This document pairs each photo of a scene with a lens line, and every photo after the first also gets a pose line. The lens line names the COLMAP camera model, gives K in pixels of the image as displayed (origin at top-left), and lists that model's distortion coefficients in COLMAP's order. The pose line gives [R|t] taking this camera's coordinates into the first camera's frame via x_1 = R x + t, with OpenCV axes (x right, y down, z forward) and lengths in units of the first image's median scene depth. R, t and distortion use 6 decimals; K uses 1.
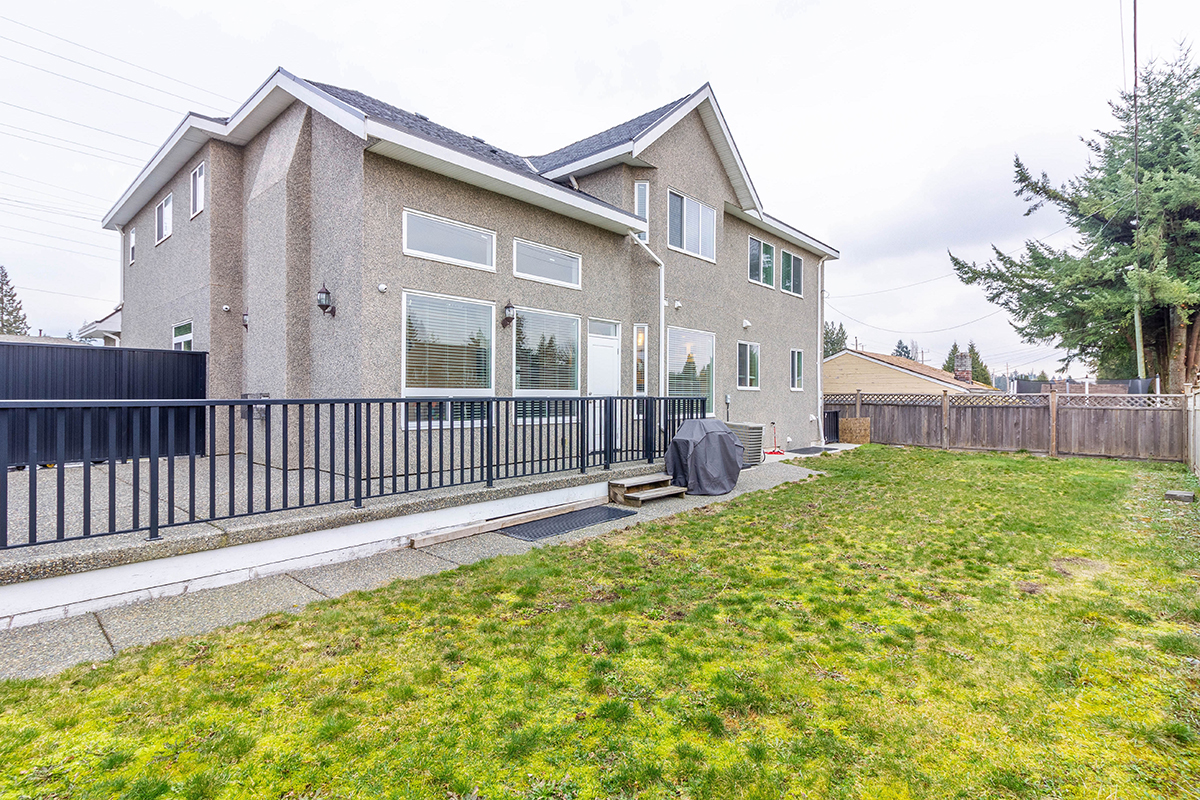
lens RADIAL K [[564.8, 0, 600.0], [0, 564.8, 400.0], [0, 0, 1]] dist [-0.003153, -0.000244]
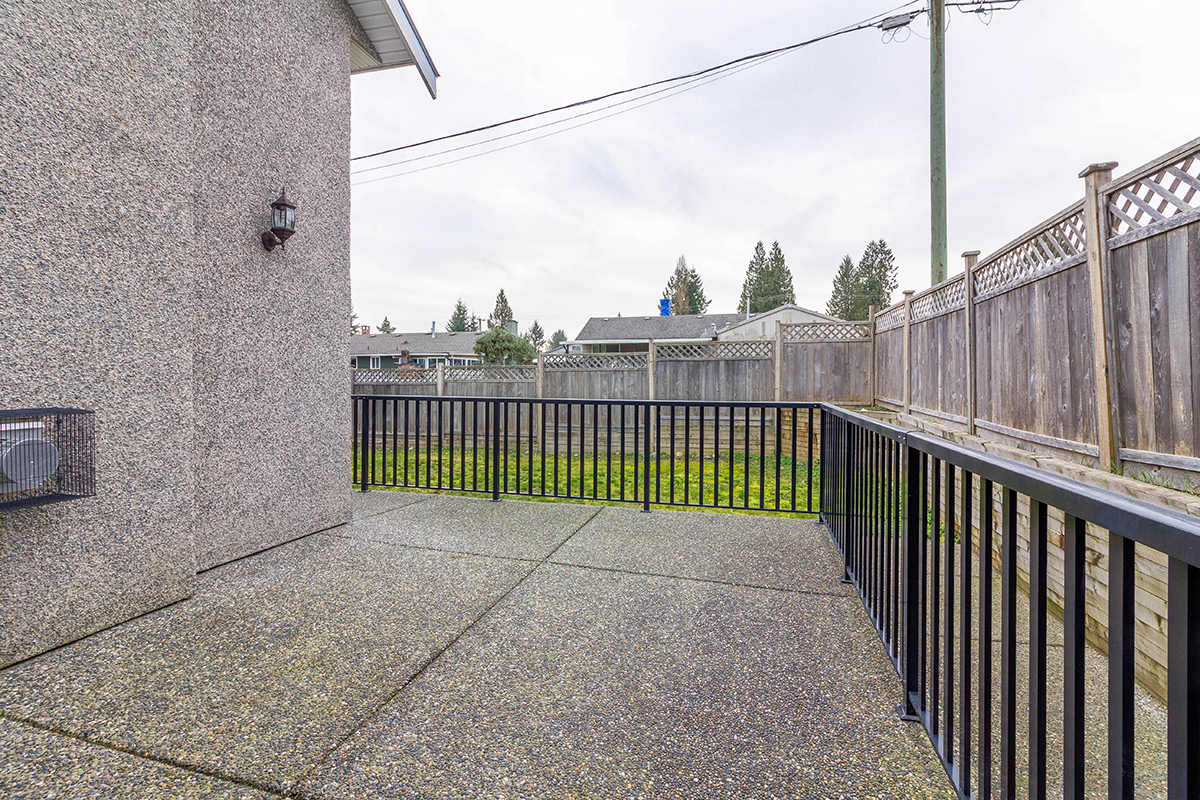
lens RADIAL K [[568.7, 0, 598.0], [0, 568.7, 427.9], [0, 0, 1]] dist [-0.000273, 0.000074]
pose [[0.446739, 0.058971, -0.892719, 0.590164], [-0.026737, 0.998260, 0.052563, -0.007249], [0.894265, 0.000387, 0.447538, 0.686251]]
